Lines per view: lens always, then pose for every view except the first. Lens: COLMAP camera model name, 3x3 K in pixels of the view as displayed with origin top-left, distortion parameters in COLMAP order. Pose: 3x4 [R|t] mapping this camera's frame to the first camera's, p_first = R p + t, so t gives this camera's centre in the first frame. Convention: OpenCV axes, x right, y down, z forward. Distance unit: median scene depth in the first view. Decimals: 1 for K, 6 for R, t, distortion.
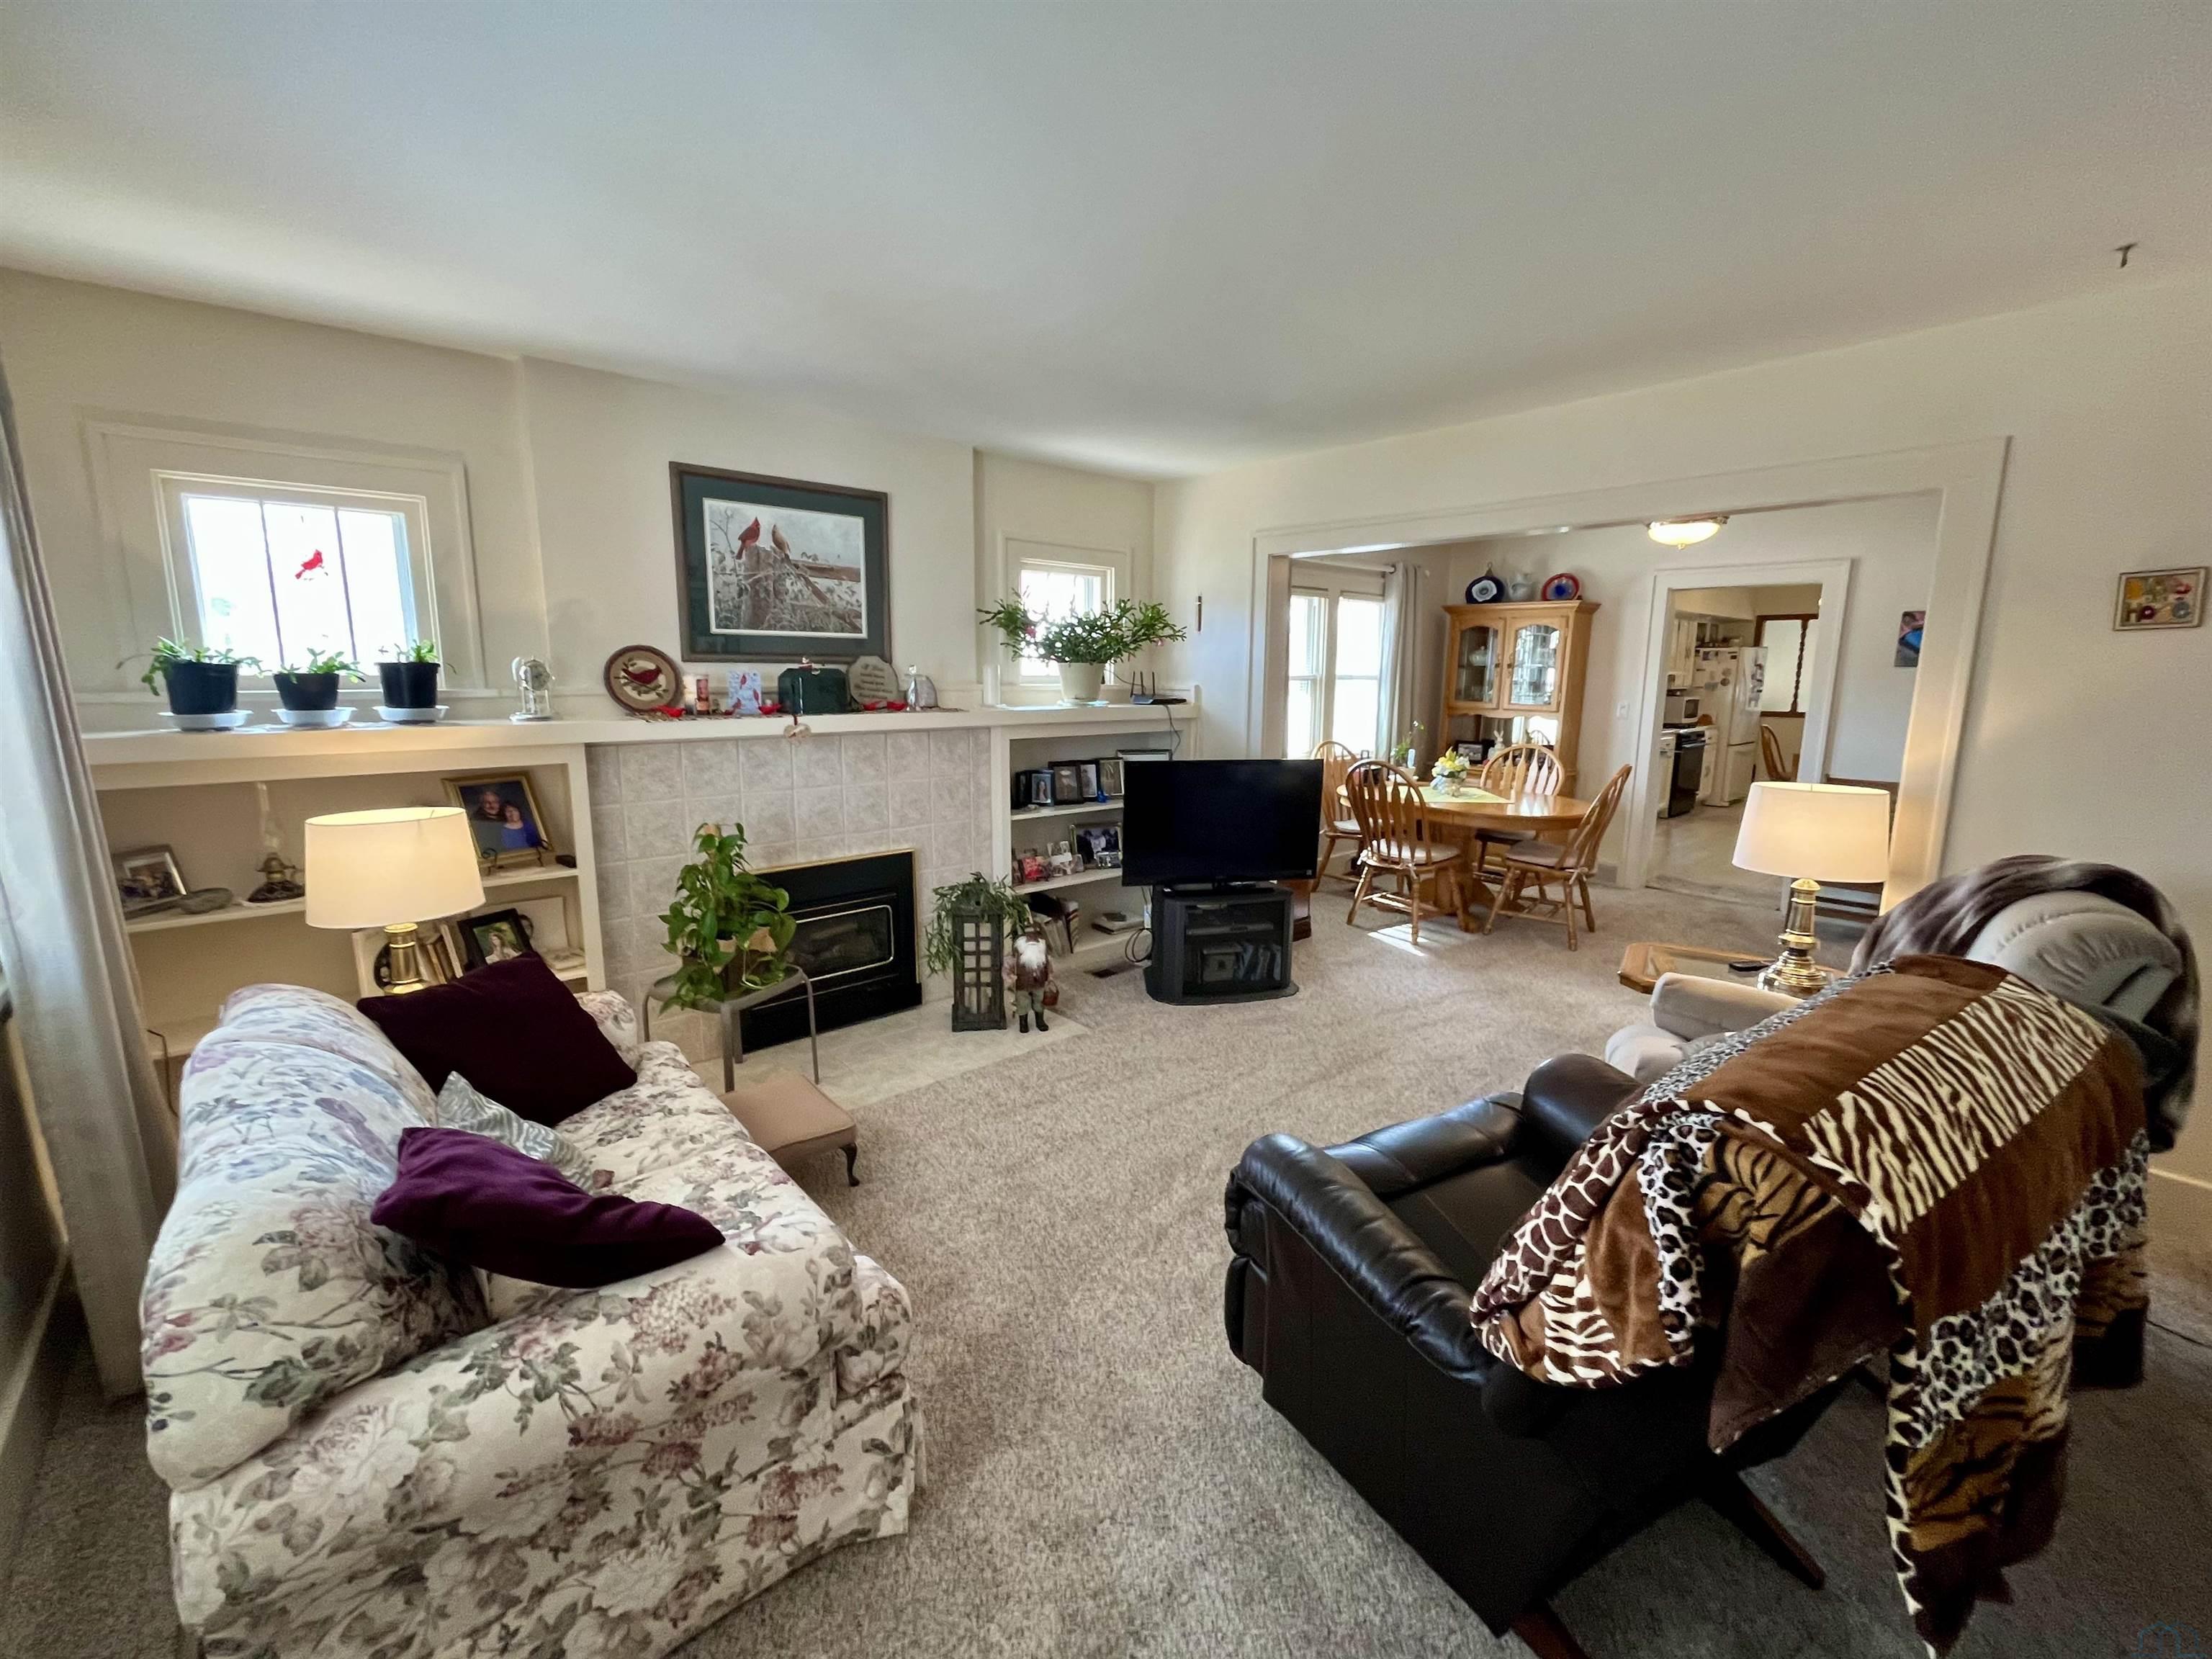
lens RADIAL K [[925.9, 0, 1096.6], [0, 925.9, 828.6], [0, 0, 1]] dist [-0.007024, -0.000500]
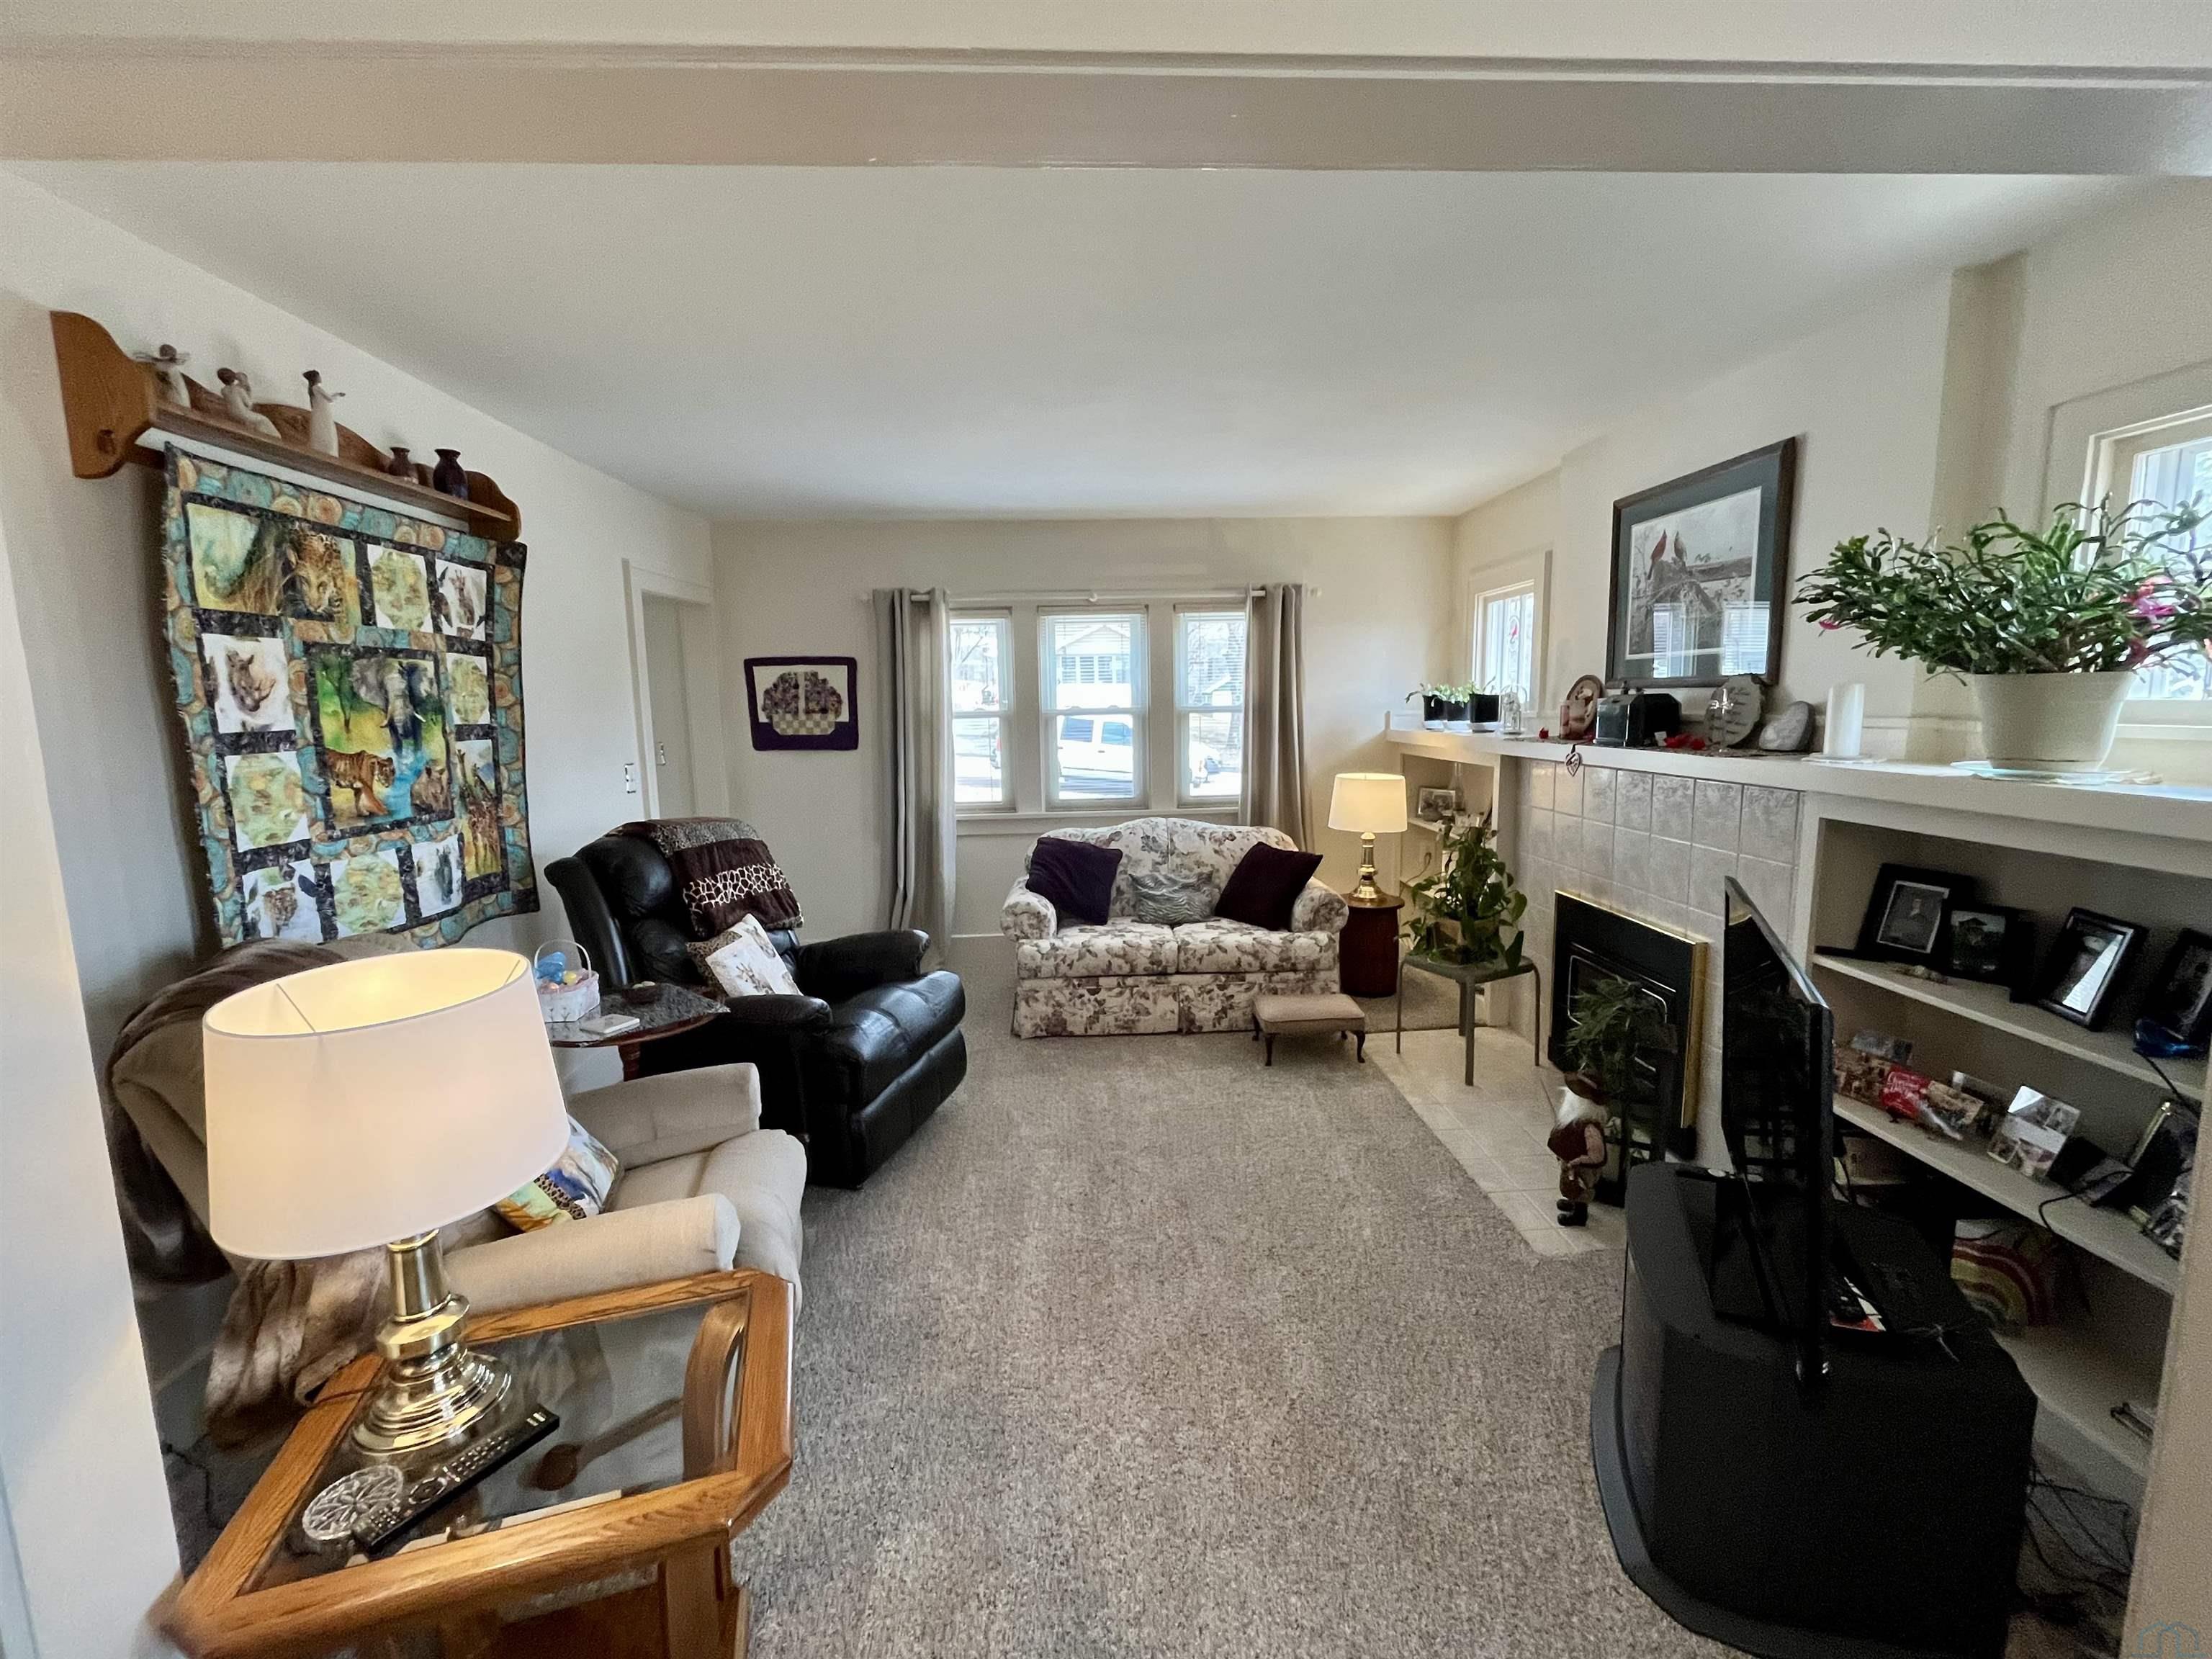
lens RADIAL K [[925.9, 0, 1112.2], [0, 925.9, 821.5], [0, 0, 1]] dist [-0.007024, -0.000500]
pose [[-0.627201, 0.109946, -0.771058, 0.908248], [-0.111545, 0.967101, 0.228634, -0.263105], [0.770828, 0.229407, -0.594303, 1.520876]]
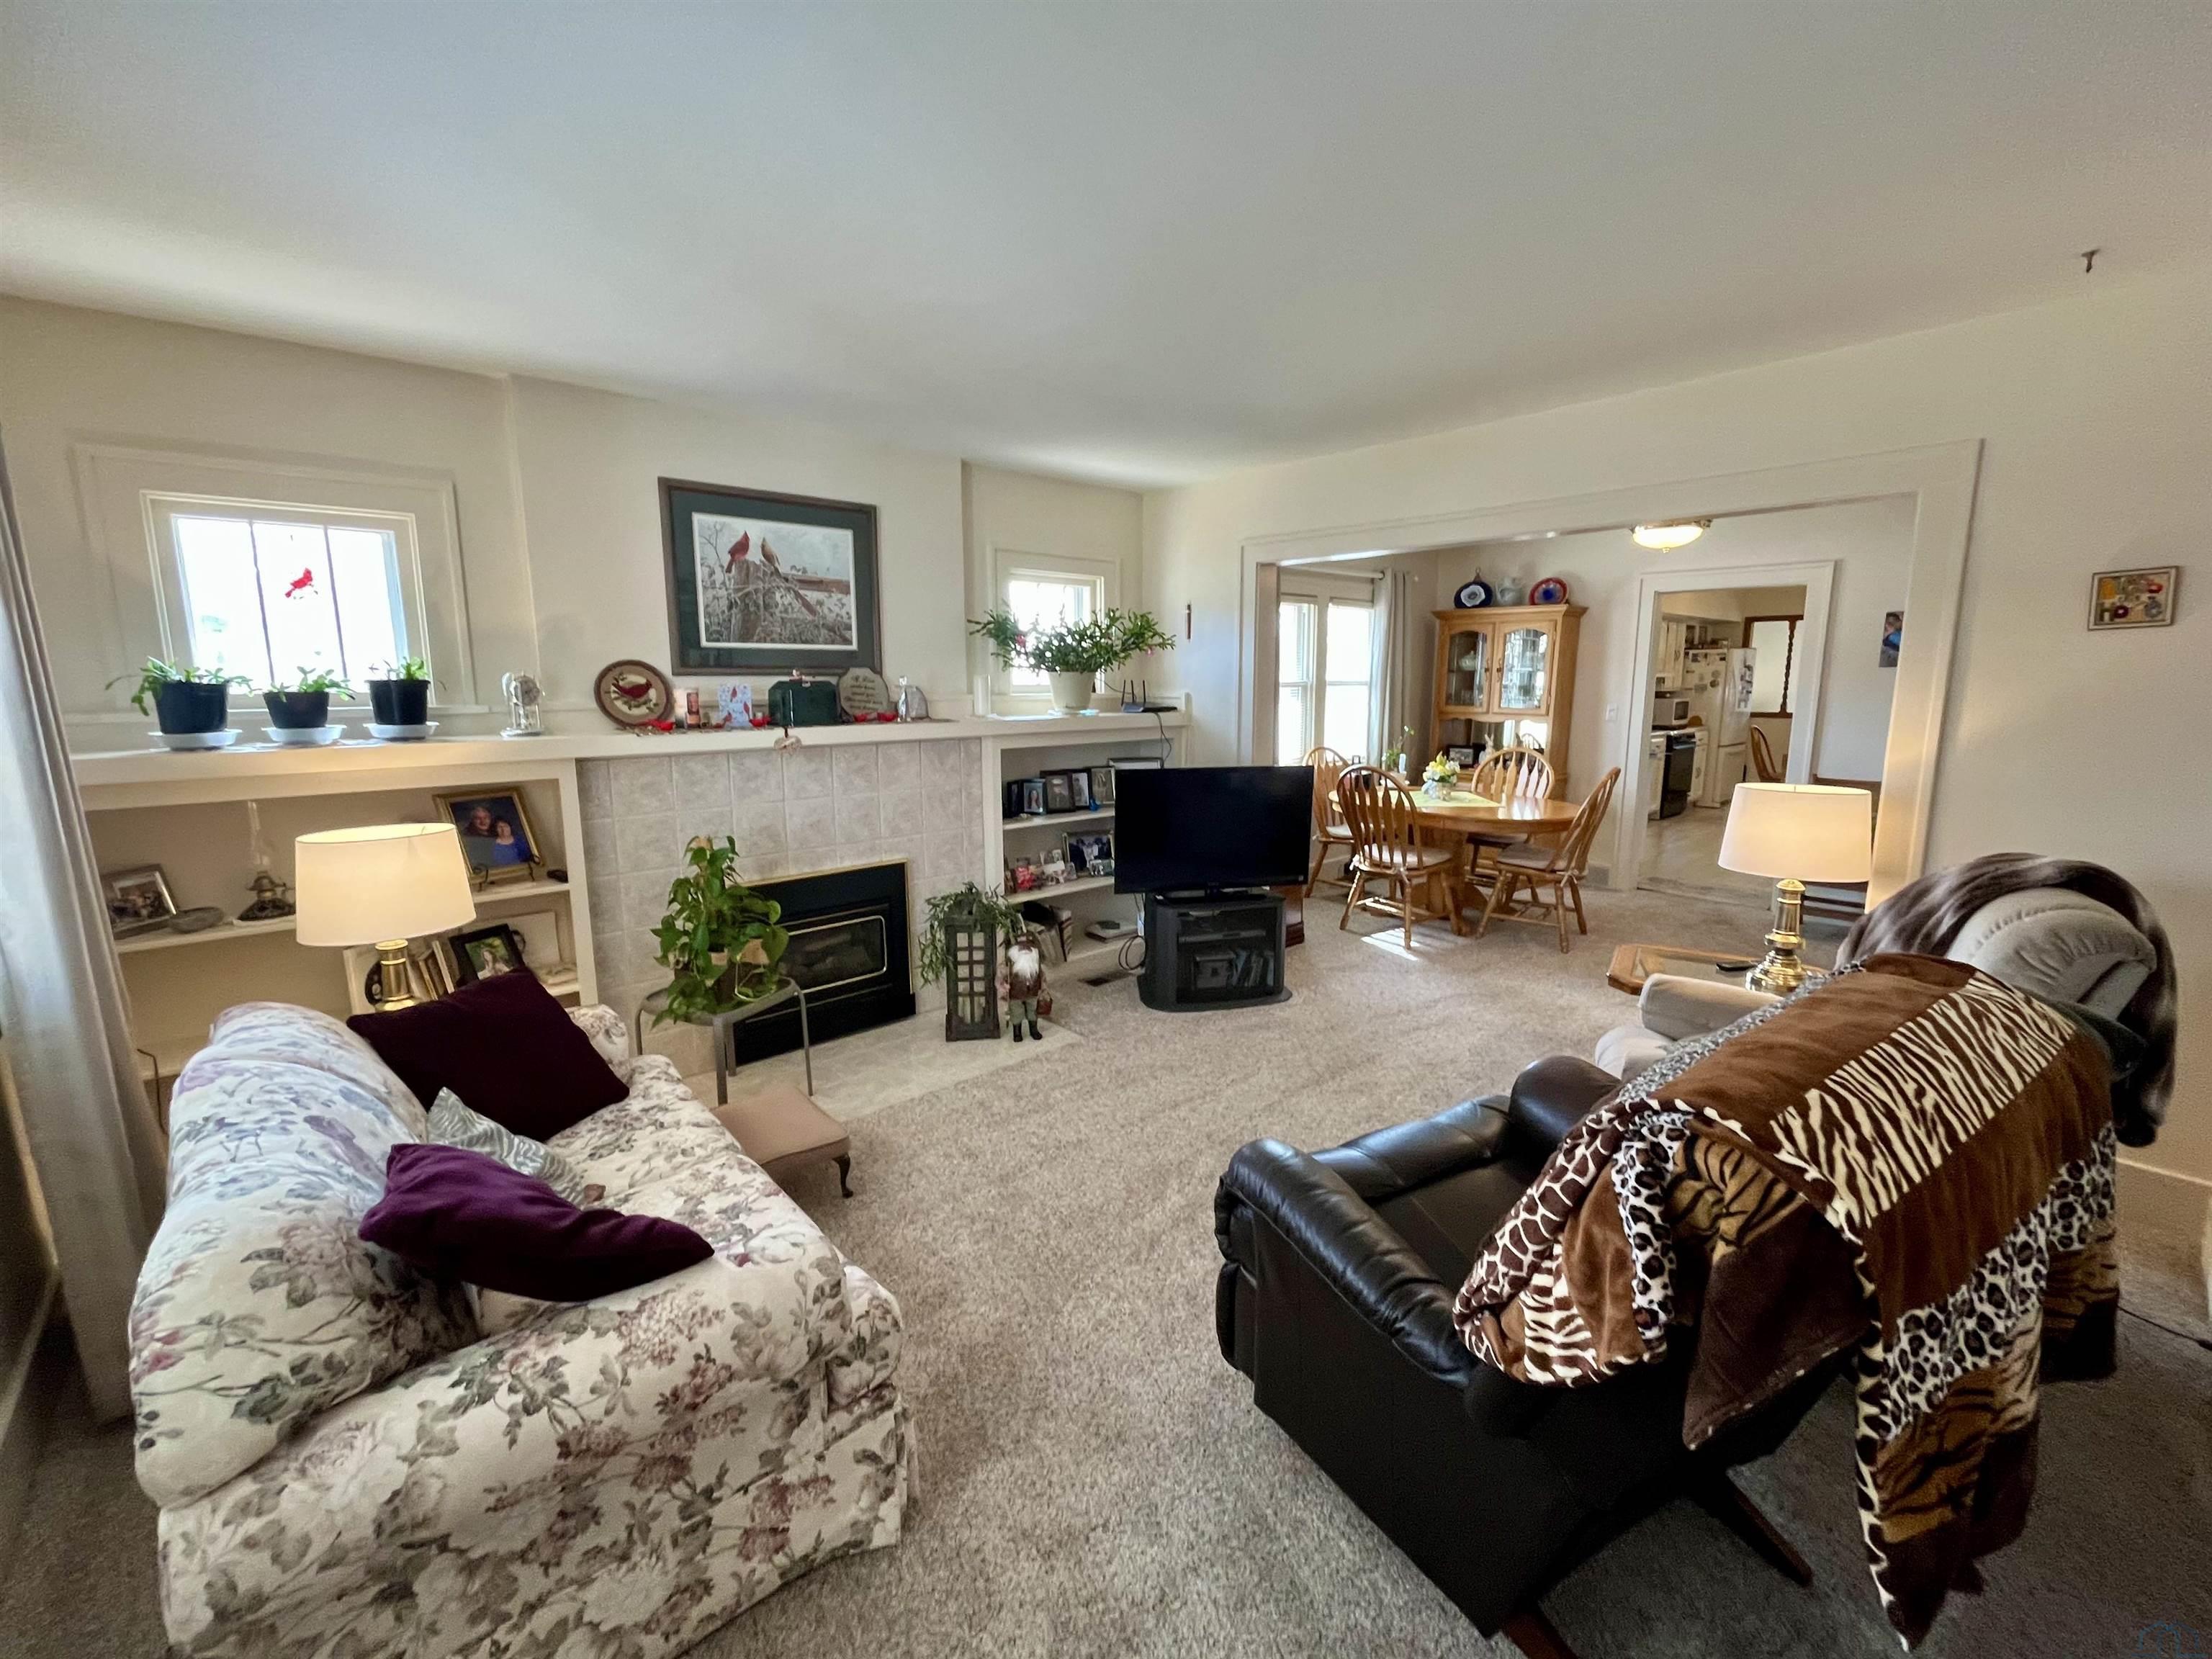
lens RADIAL K [[925.9, 0, 1097.0], [0, 925.9, 828.0], [0, 0, 1]] dist [-0.007024, -0.000500]
pose [[0.999923, -0.011691, 0.004227, 0.007709], [0.011729, 0.999889, -0.009139, -0.000773], [-0.004120, 0.009188, 0.999949, -0.004998]]
